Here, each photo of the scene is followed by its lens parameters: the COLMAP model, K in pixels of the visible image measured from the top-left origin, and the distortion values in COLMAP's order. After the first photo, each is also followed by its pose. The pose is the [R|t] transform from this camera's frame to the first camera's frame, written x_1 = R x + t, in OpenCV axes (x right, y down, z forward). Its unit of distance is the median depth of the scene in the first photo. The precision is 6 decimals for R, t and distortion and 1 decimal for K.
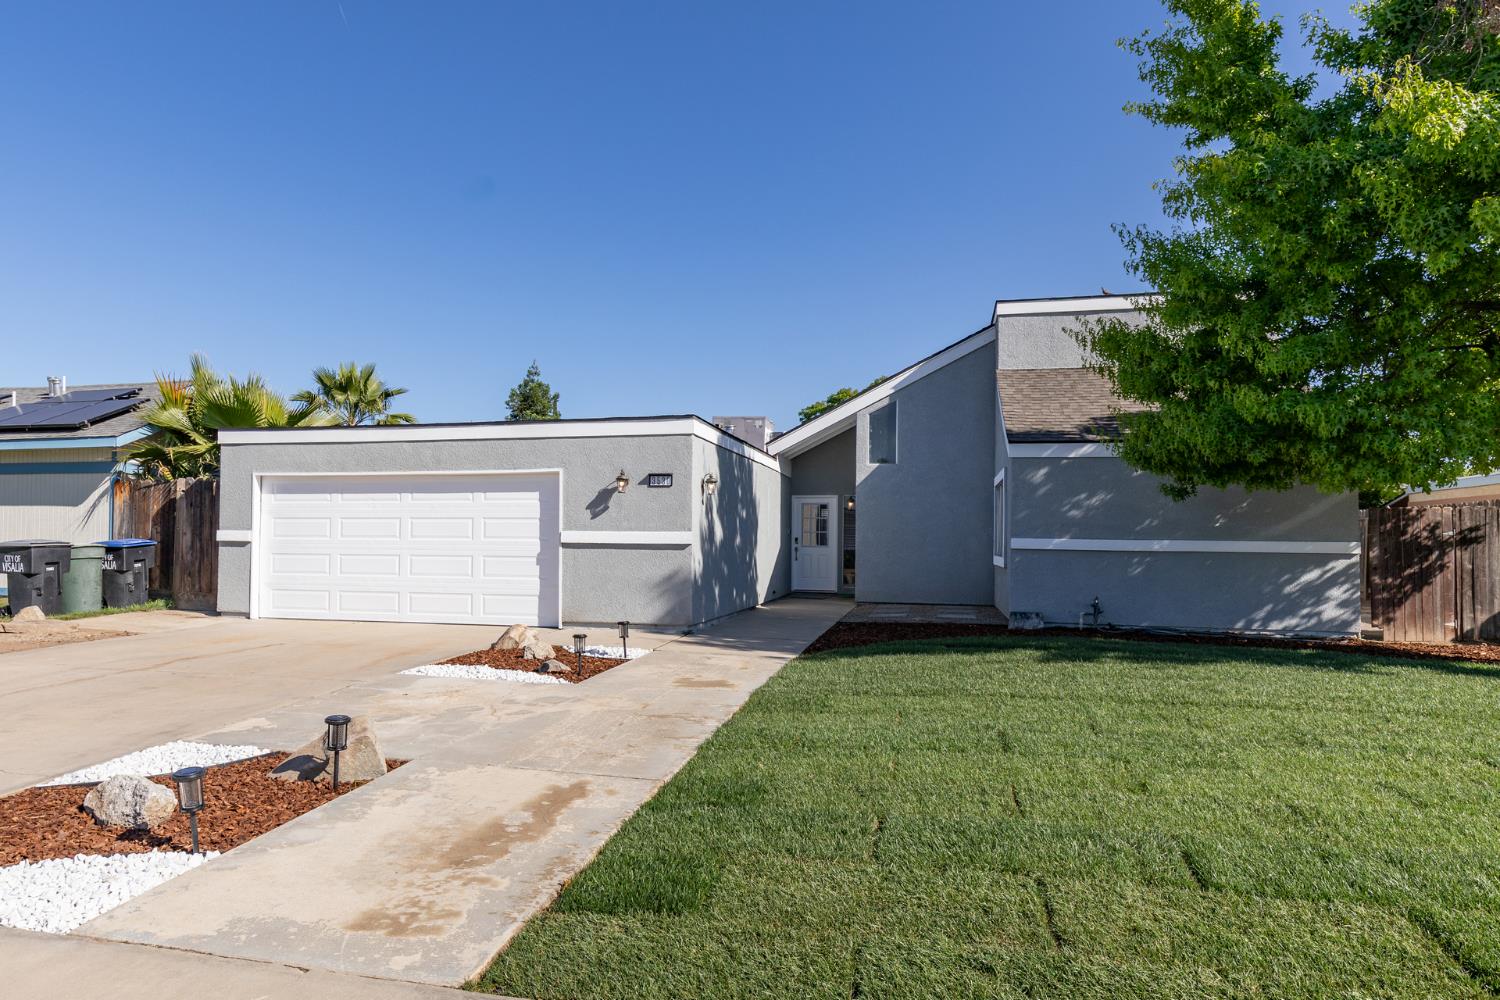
lens RADIAL K [[955.8, 0, 668.4], [0, 955.8, 500.0], [0, 0, 1]] dist [0.006308, -0.001028]
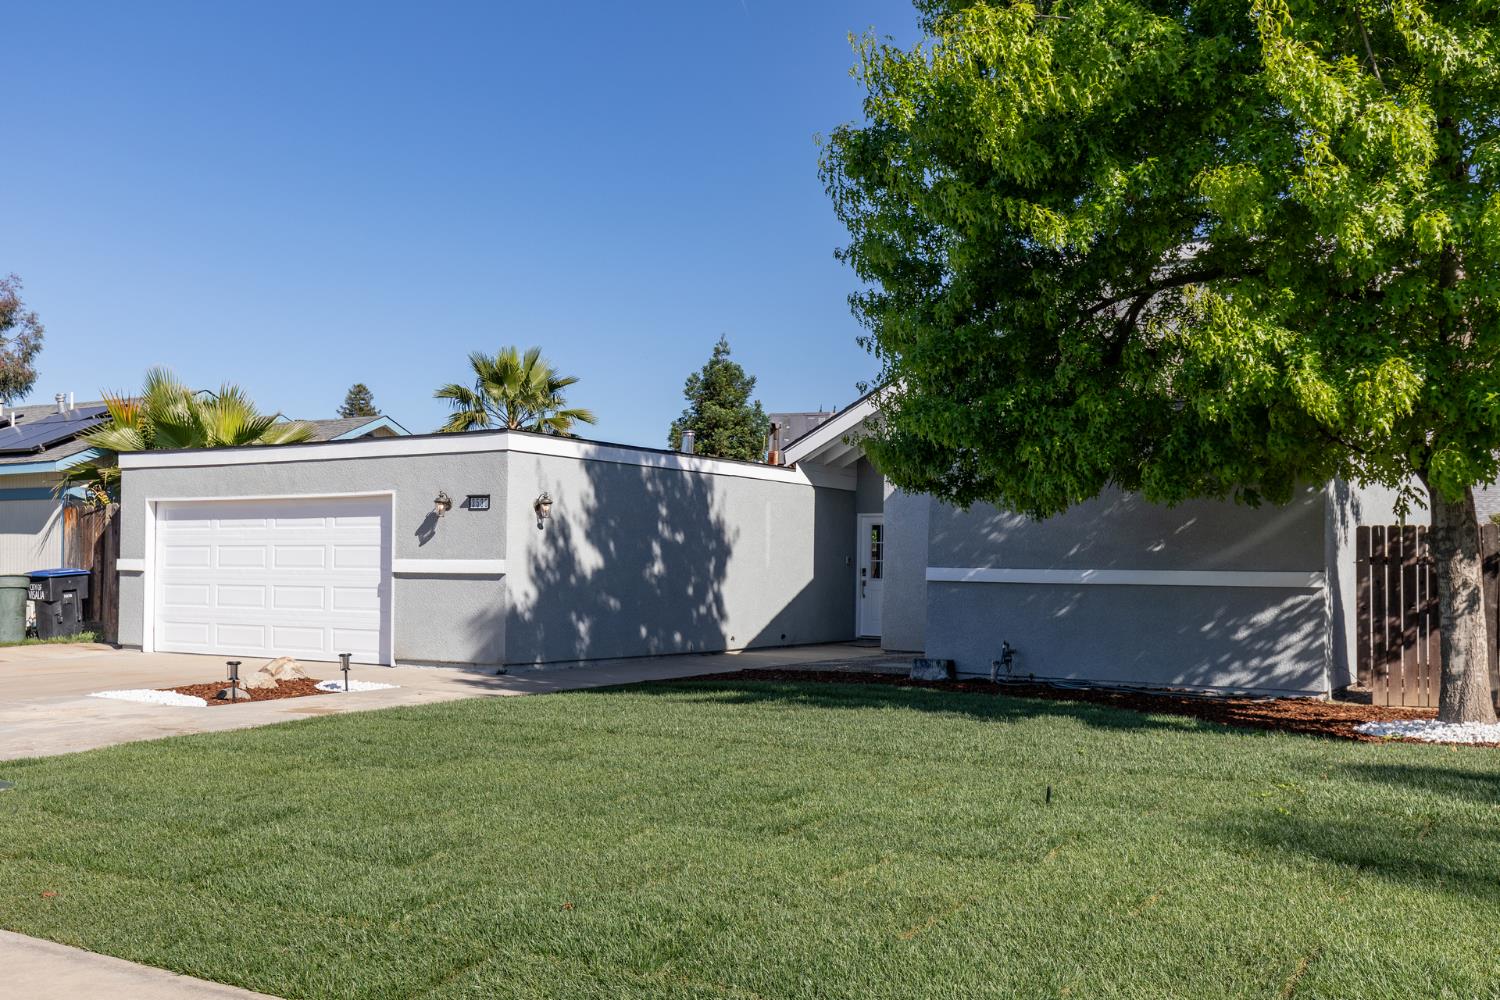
lens RADIAL K [[1410.0, 0, 749.3], [0, 1410.0, 532.1], [0, 0, 1]] dist [0.008429, 0.007497]
pose [[0.958344, -0.006687, -0.285538, 0.573211], [0.010115, 0.999893, 0.010534, -0.003986], [0.285437, -0.012984, 0.958309, -0.182211]]
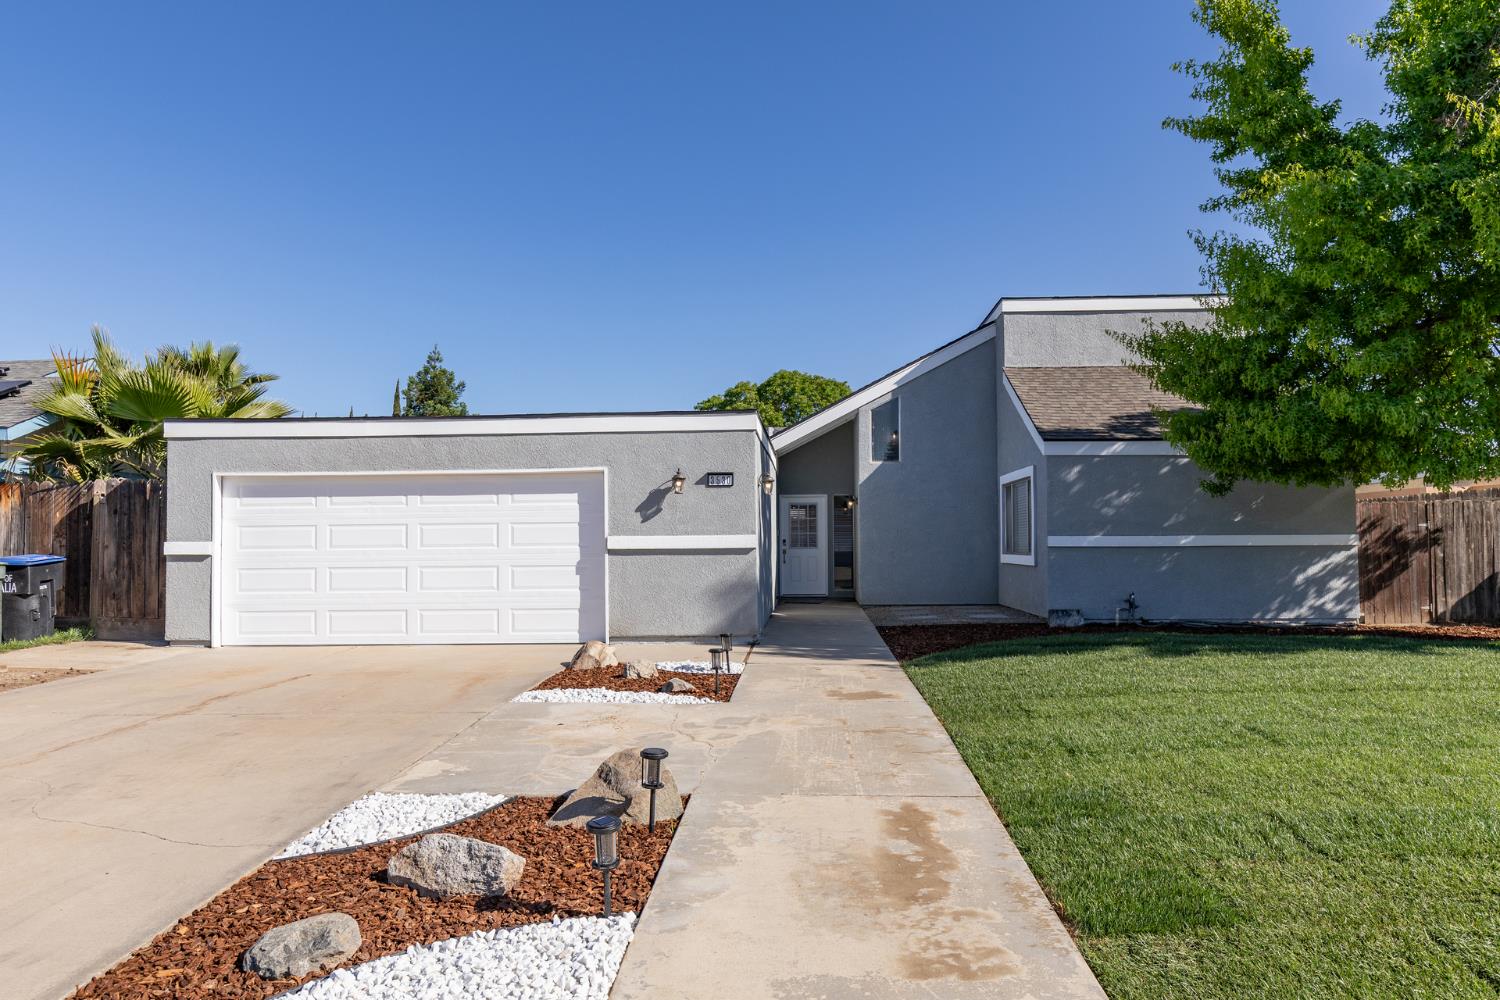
lens RADIAL K [[1025.6, 0, 757.7], [0, 1025.6, 499.1], [0, 0, 1]] dist [0.006766, -0.001624]
pose [[0.974928, -0.008139, 0.222370, -0.181435], [0.008329, 0.999965, 0.000084, -0.001362], [-0.222363, 0.001770, 0.974962, 0.023195]]
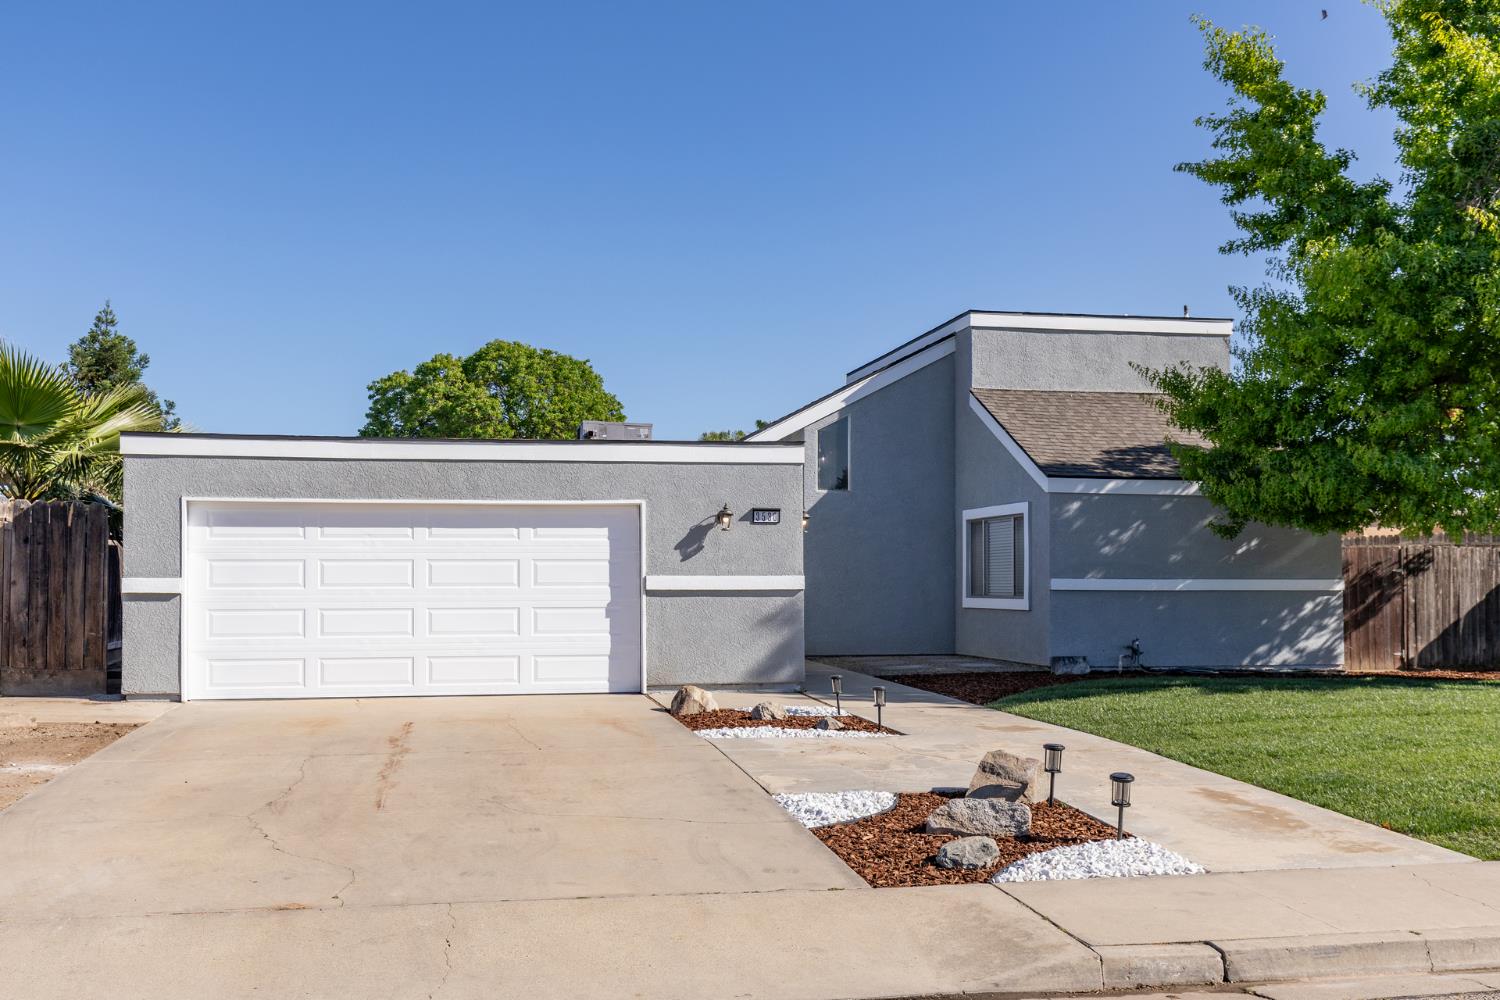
lens RADIAL K [[1481.1, 0, 711.6], [0, 1481.1, 522.6], [0, 0, 1]] dist [0.000726, 0.020013]
pose [[0.901922, 0.006767, 0.431846, -0.590076], [-0.009105, 0.999953, 0.003347, -0.017530], [-0.431803, -0.006951, 0.901941, -0.172869]]
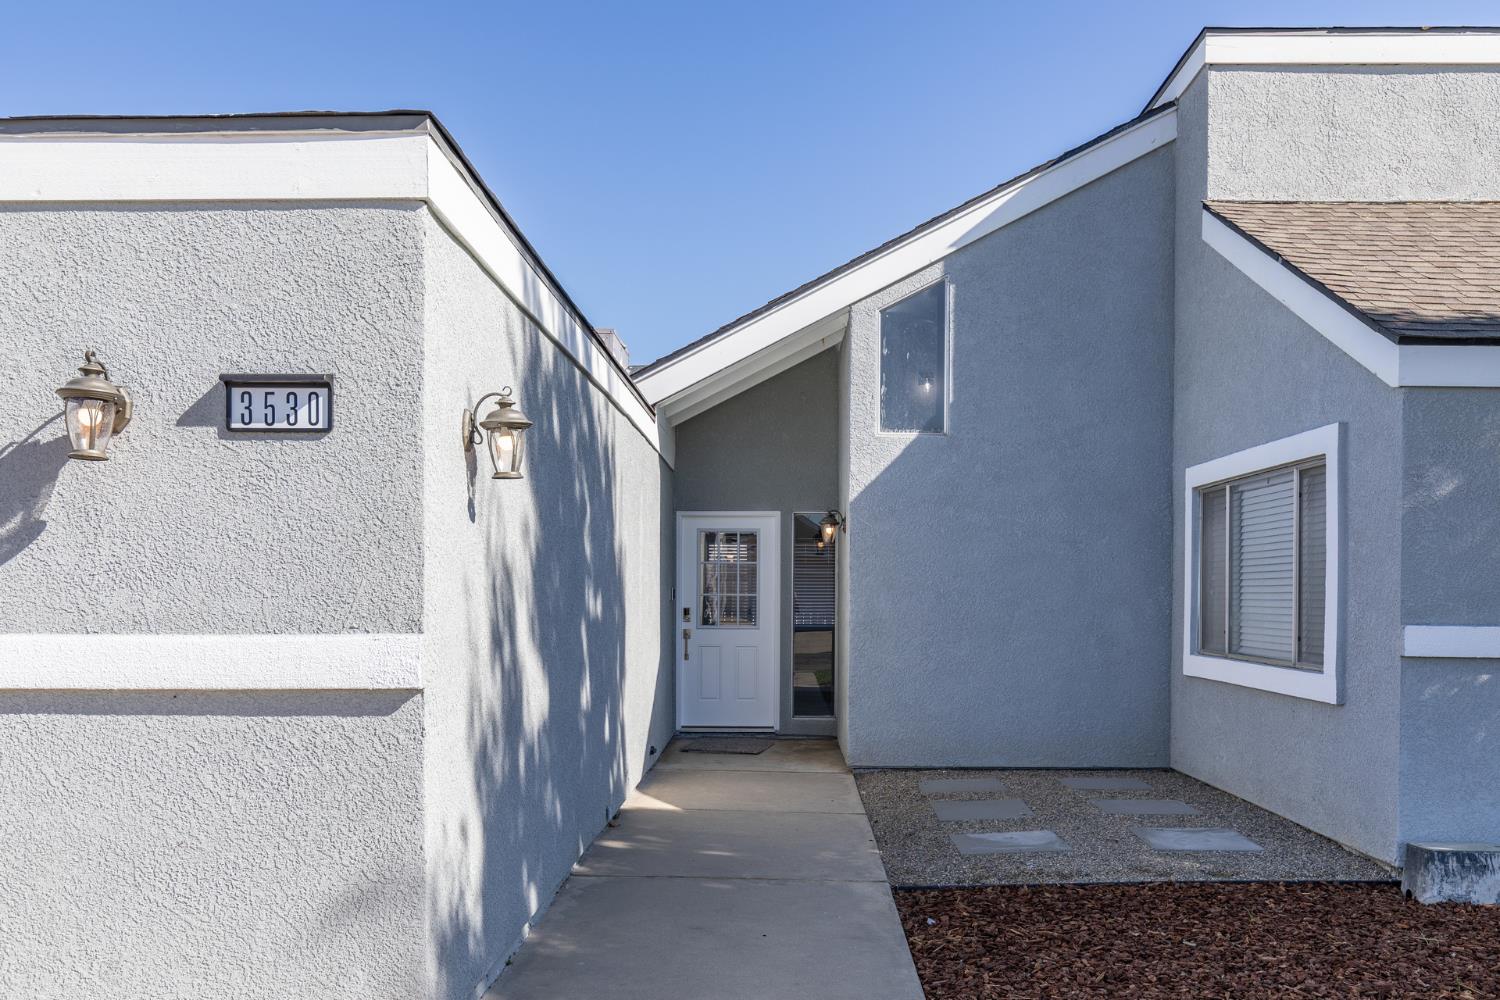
lens RADIAL K [[1324.0, 0, 758.8], [0, 1324.0, 596.4], [0, 0, 1]] dist [-0.000066, 0.001887]
pose [[0.967790, -0.008810, 0.251605, 0.020848], [-0.003101, 0.998895, 0.046904, 0.008625], [-0.251740, -0.046174, 0.966693, 0.627326]]
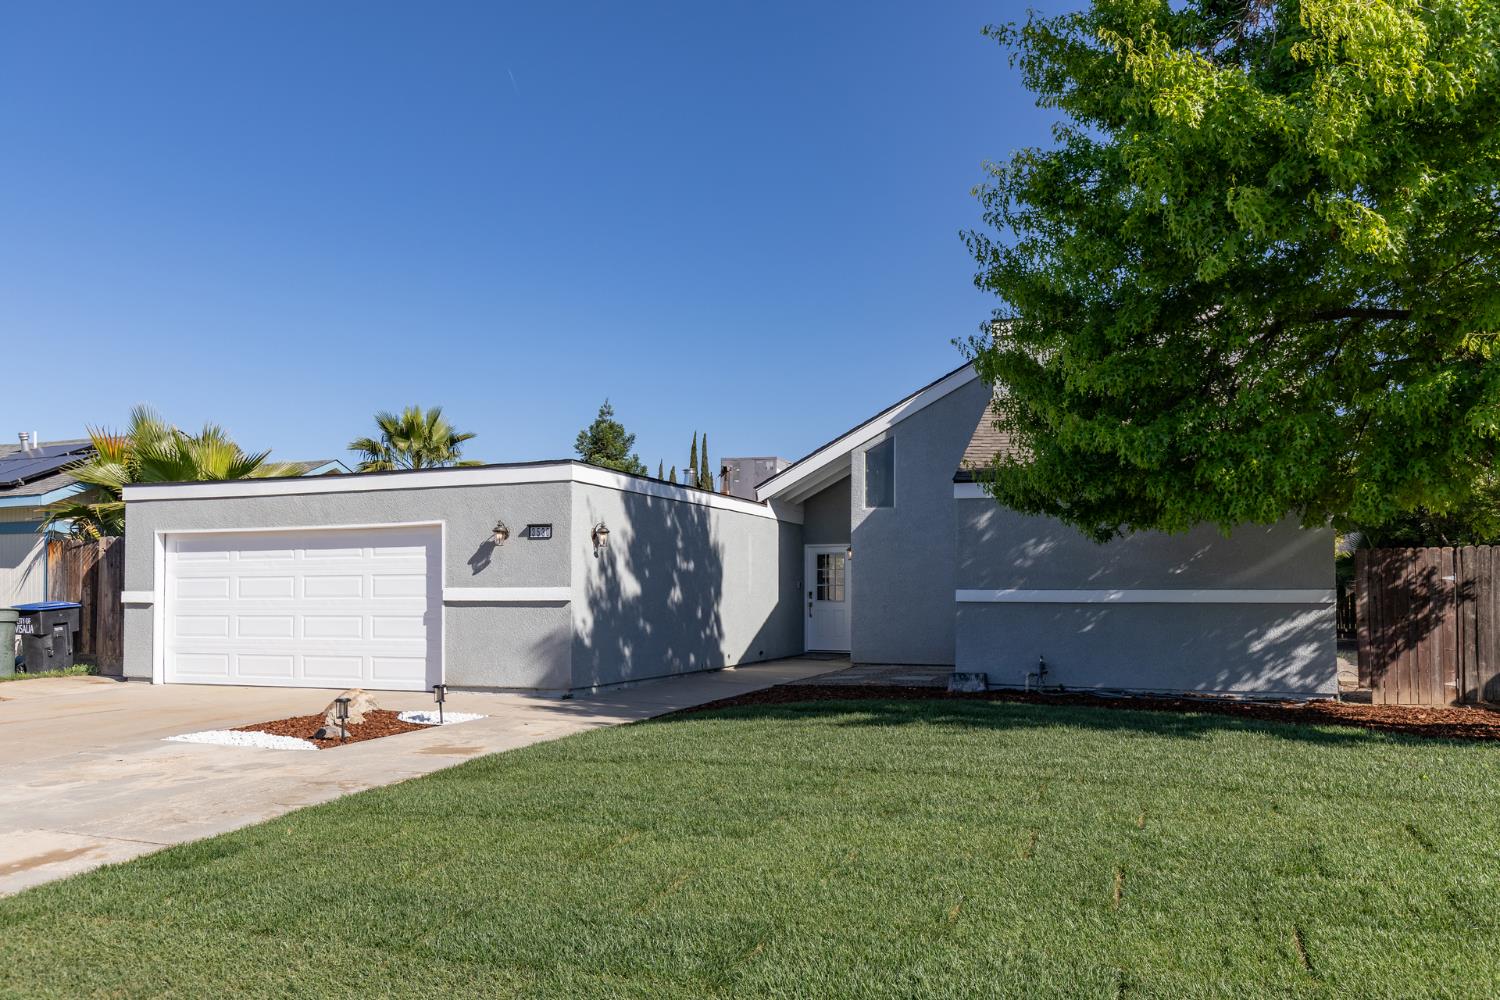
lens RADIAL K [[1080.4, 0, 763.0], [0, 1080.4, 559.5], [0, 0, 1]] dist [0.000930, -0.002104]
pose [[0.995919, -0.014551, -0.089066, 0.278758], [0.015286, 0.999854, 0.007582, 0.001451], [0.088942, -0.008913, 0.995997, -0.015076]]
